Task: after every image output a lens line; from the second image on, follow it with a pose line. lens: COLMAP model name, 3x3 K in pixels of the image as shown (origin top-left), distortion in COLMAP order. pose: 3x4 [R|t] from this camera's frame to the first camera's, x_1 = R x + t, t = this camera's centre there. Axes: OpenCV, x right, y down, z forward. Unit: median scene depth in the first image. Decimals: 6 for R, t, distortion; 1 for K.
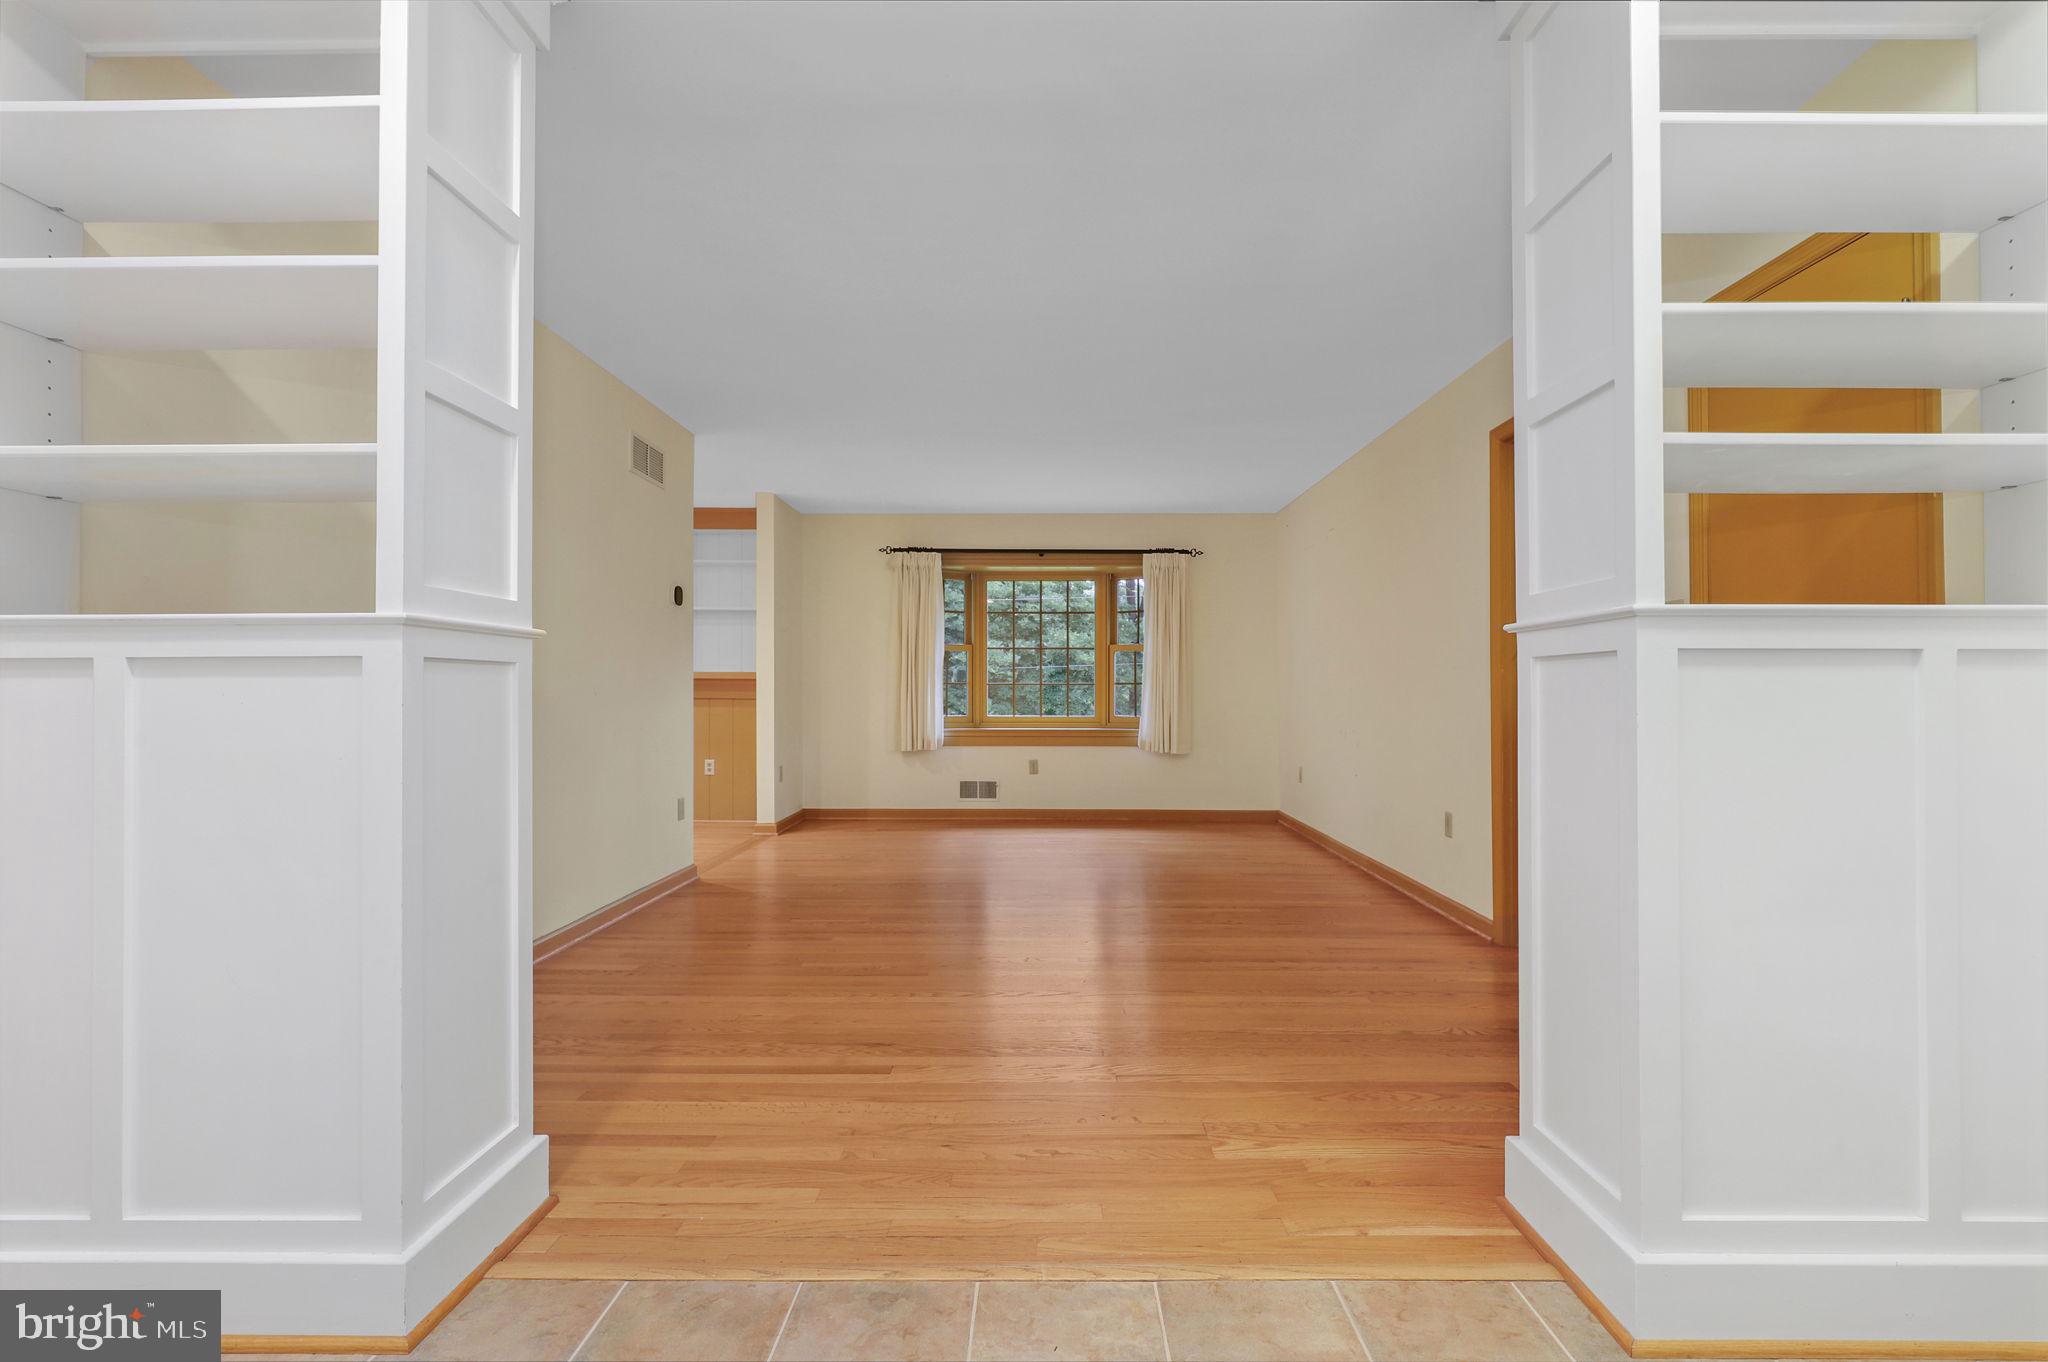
lens RADIAL K [[919.8, 0, 1024.3], [0, 919.8, 685.7], [0, 0, 1]] dist [-0.000190, -0.000460]
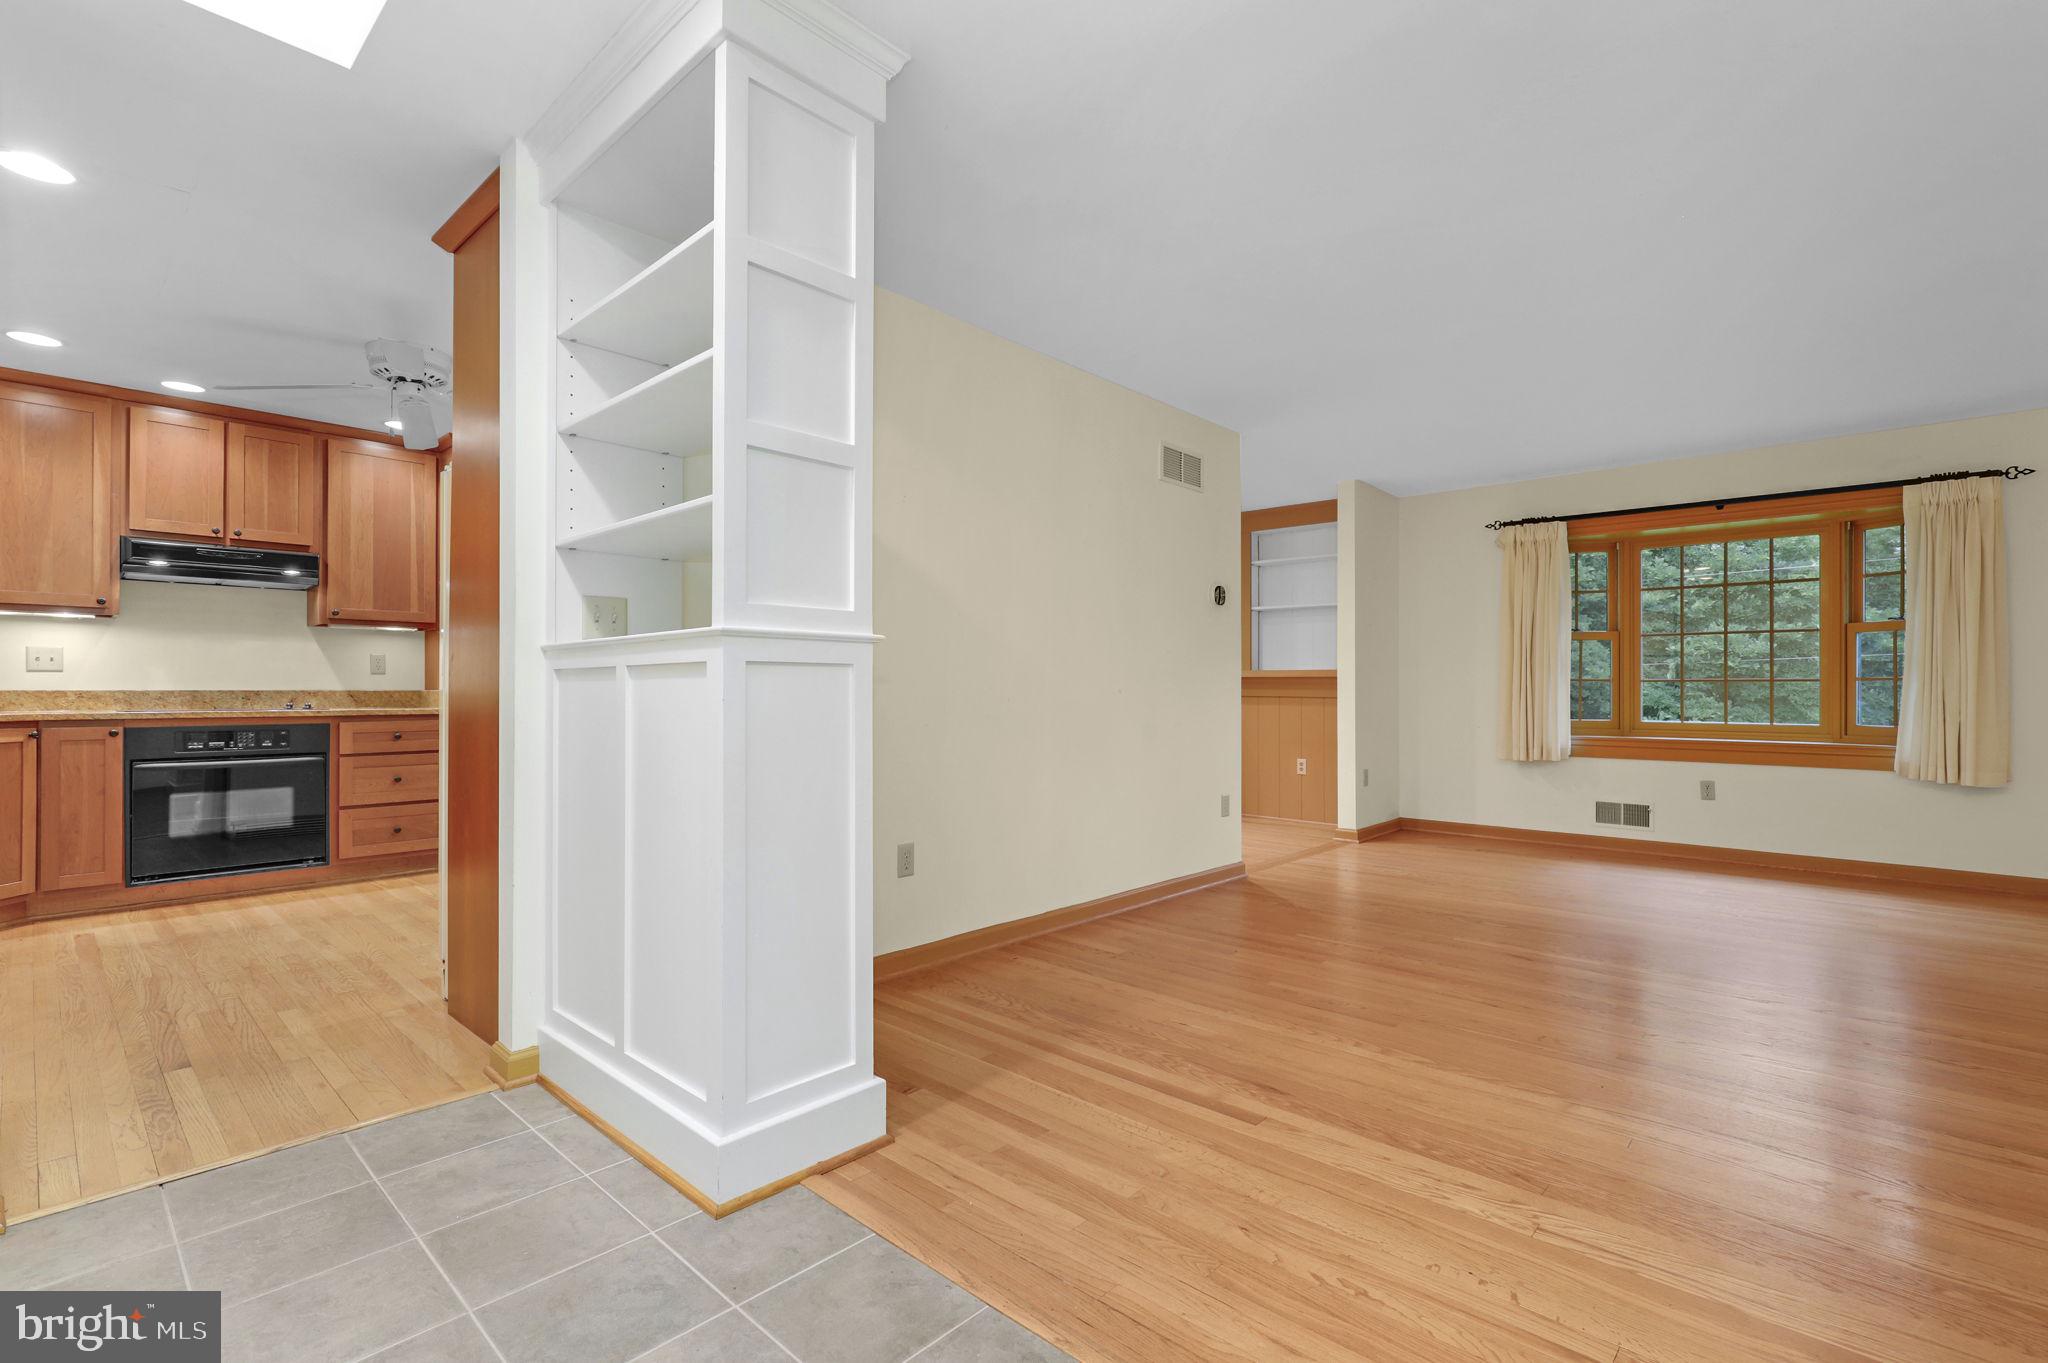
lens RADIAL K [[919.8, 0, 1042.3], [0, 919.8, 680.2], [0, 0, 1]] dist [-0.000190, -0.000460]
pose [[0.748225, -0.006589, -0.663413, 0.265312], [0.003614, 0.999976, -0.005856, 0.001912], [0.663436, 0.001984, 0.748231, 0.193260]]
